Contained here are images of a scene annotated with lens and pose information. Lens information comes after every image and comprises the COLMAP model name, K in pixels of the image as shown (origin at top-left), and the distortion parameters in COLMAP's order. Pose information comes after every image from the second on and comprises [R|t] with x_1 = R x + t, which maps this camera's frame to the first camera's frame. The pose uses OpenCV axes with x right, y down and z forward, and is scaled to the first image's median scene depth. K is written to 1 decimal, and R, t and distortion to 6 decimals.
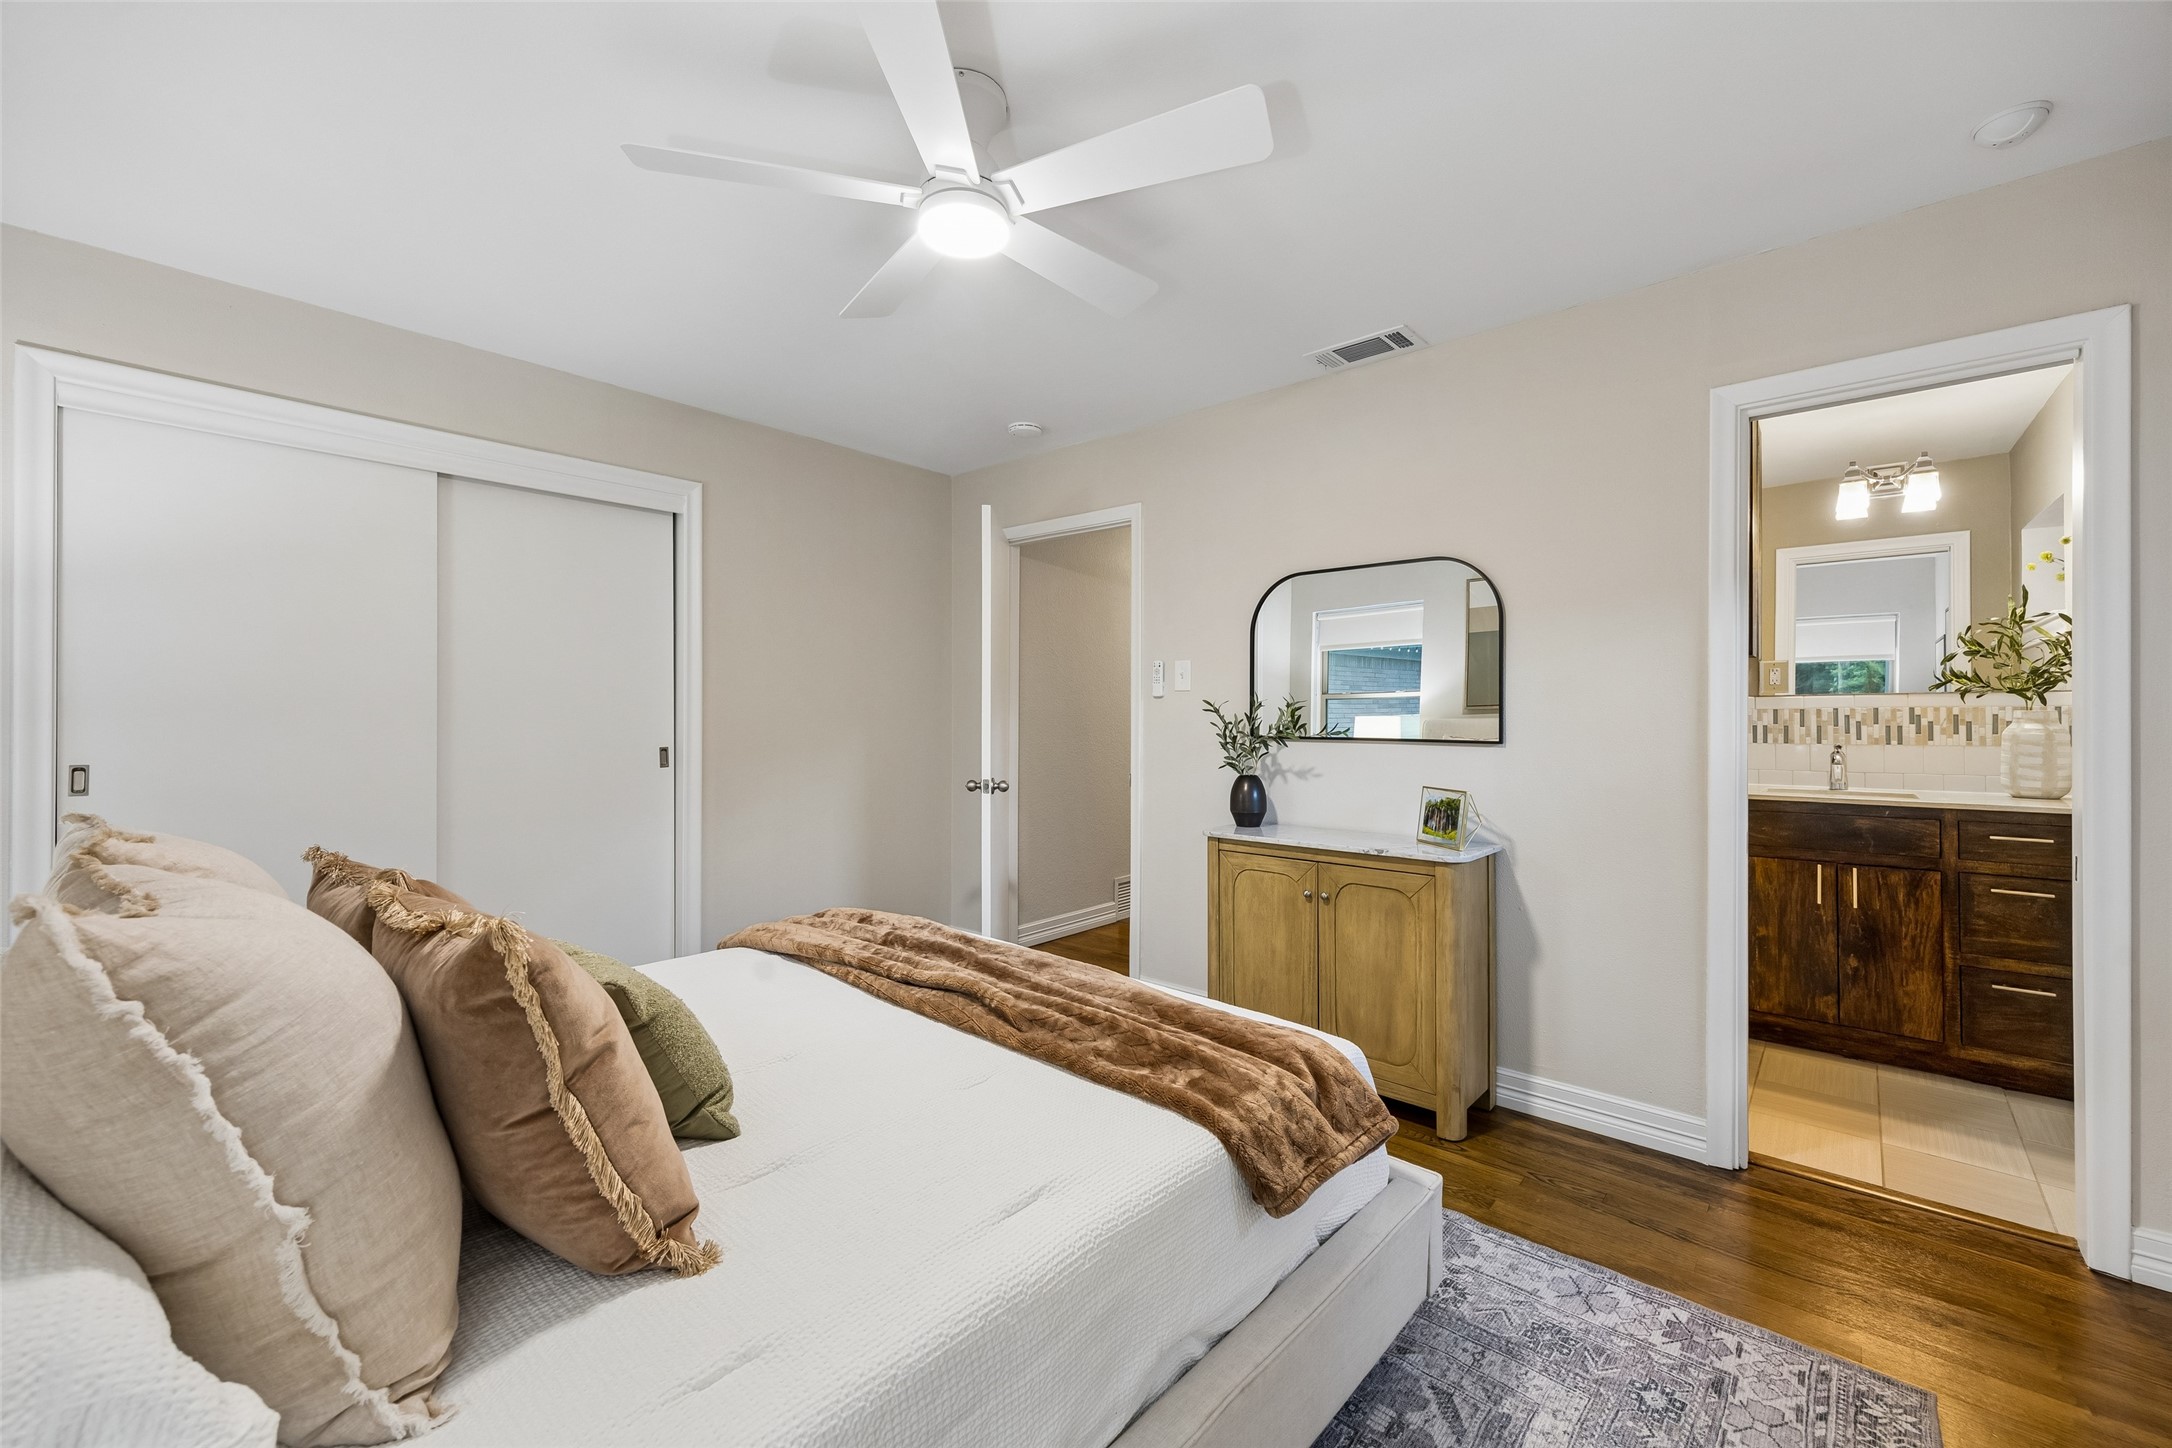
lens RADIAL K [[864.5, 0, 1090.0], [0, 864.5, 714.4], [0, 0, 1]] dist [0.000760, -0.000867]
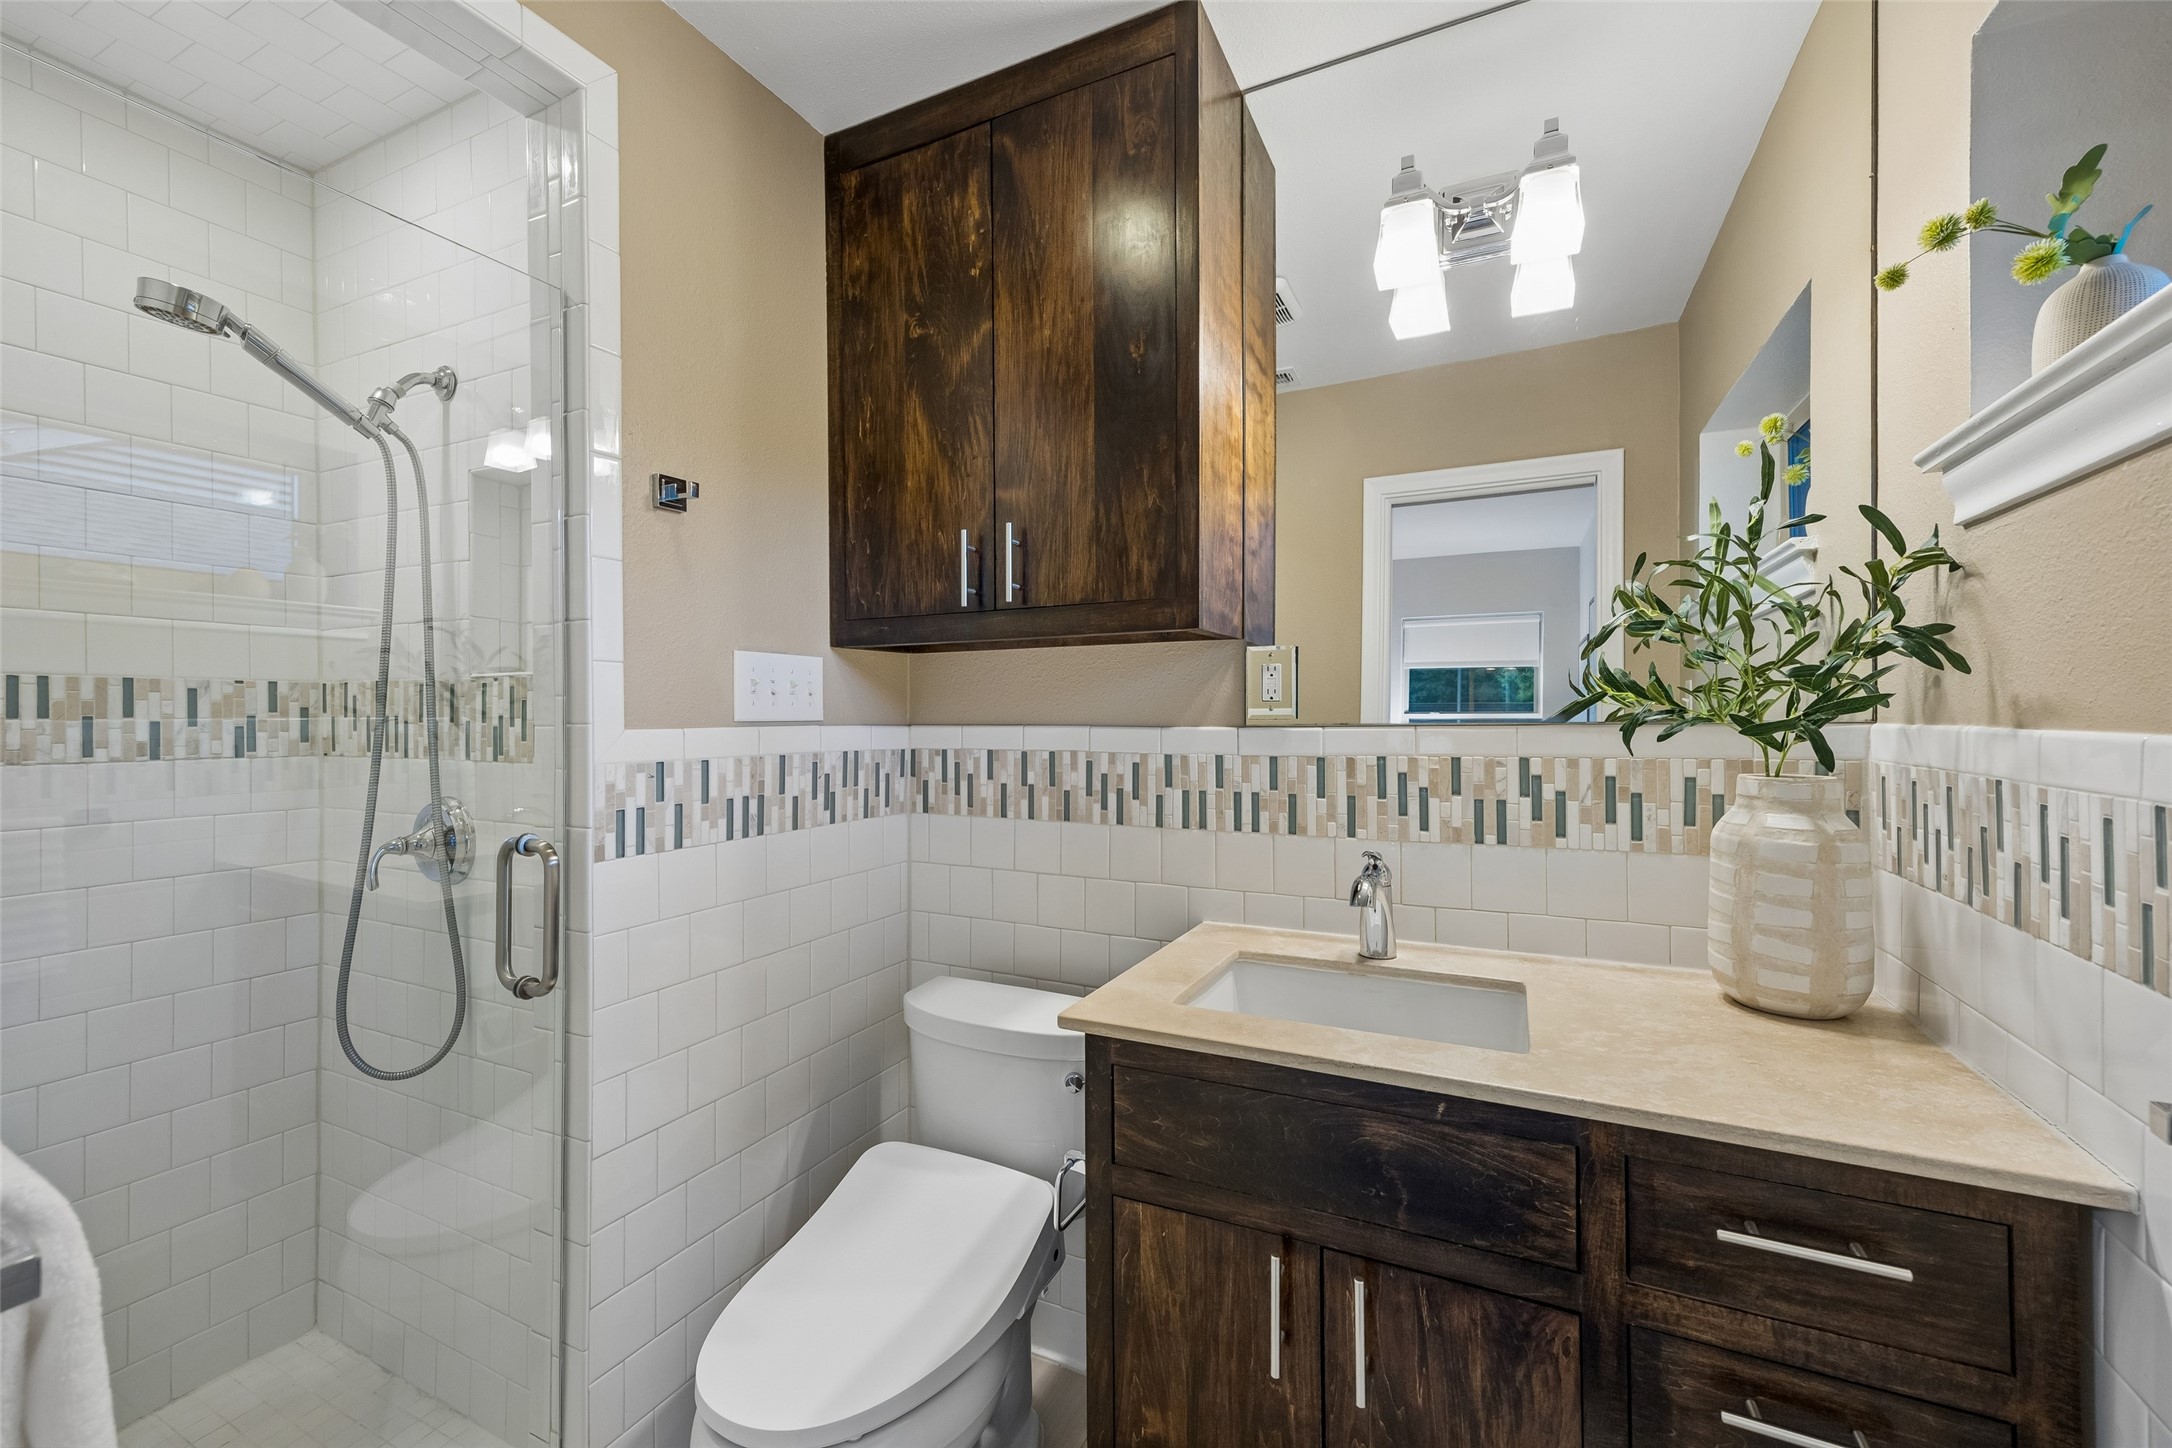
lens RADIAL K [[864.5, 0, 1086.9], [0, 864.5, 718.9], [0, 0, 1]] dist [0.000760, -0.000867]
pose [[0.967918, -0.000434, 0.251264, 0.658606], [0.001209, 0.999995, -0.002927, -0.026753], [-0.251262, 0.003137, 0.967914, 0.666047]]
